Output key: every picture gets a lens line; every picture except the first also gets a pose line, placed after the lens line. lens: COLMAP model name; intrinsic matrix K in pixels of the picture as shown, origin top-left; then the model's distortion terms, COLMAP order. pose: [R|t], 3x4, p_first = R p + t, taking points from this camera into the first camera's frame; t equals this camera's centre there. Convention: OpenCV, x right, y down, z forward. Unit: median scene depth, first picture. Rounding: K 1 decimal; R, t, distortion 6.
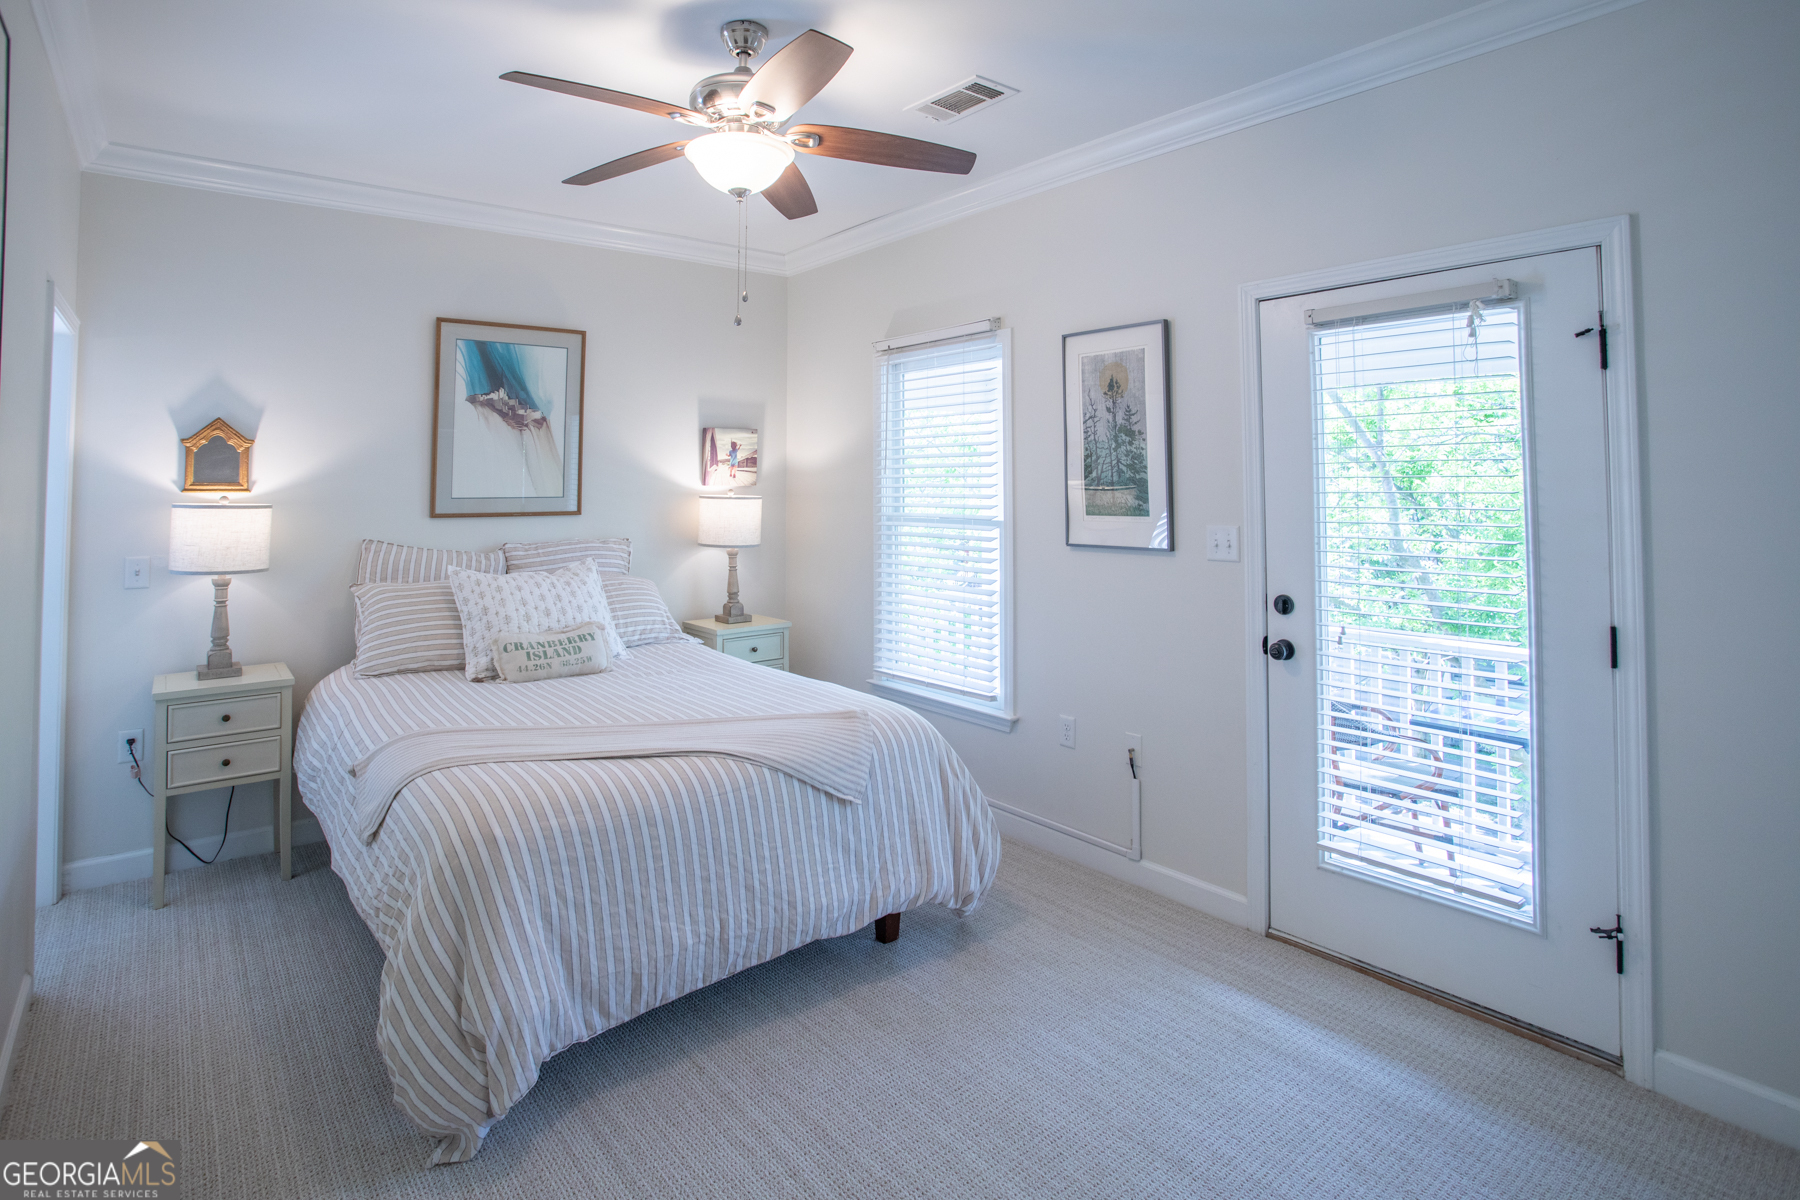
lens RADIAL K [[916.6, 0, 893.0], [0, 916.6, 495.6], [0, 0, 1]] dist [-0.075184, 0.036523]
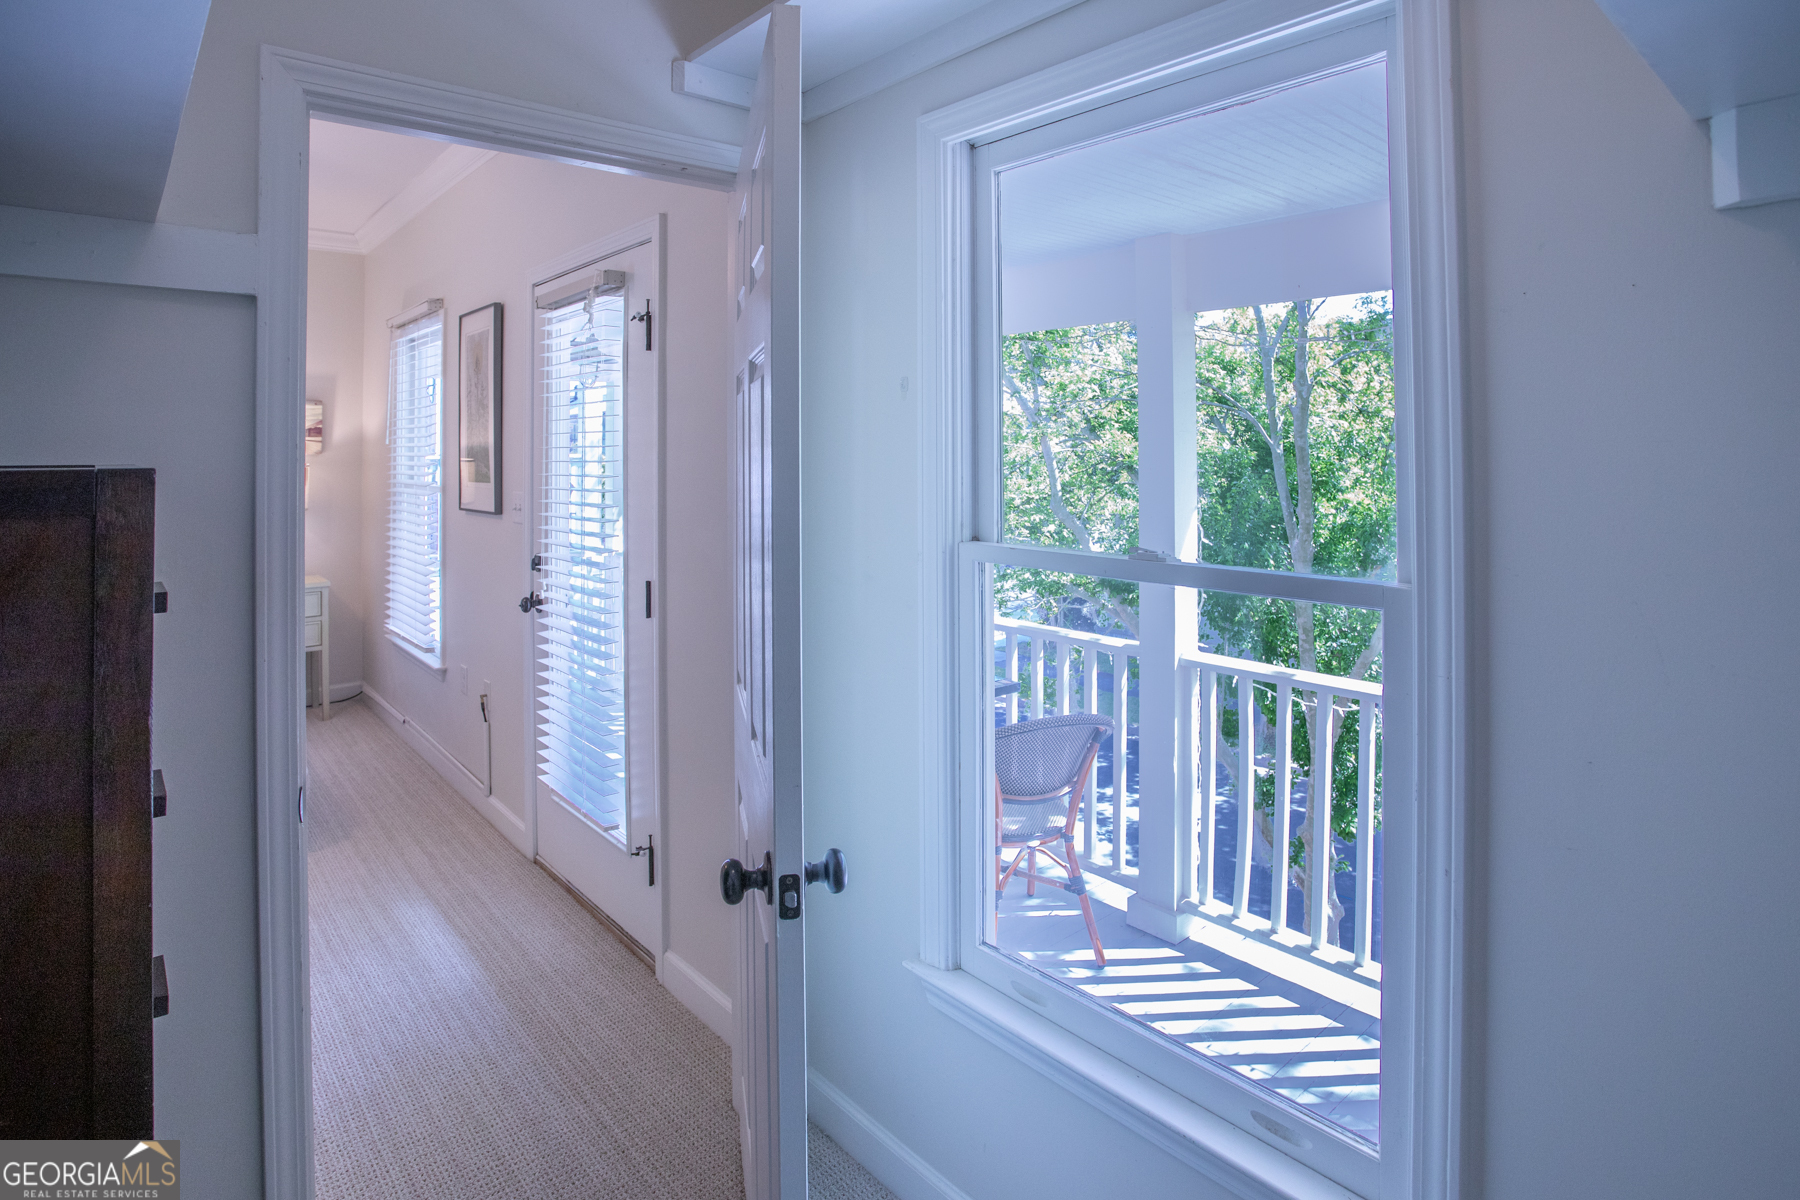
lens RADIAL K [[916.6, 0, 893.0], [0, 916.6, 495.6], [0, 0, 1]] dist [-0.075184, 0.036523]
pose [[0.998322, 0.029239, 0.049990, 0.728229], [-0.029939, 0.999463, 0.013309, 0.010354], [-0.049574, -0.014783, 0.998661, -0.113496]]
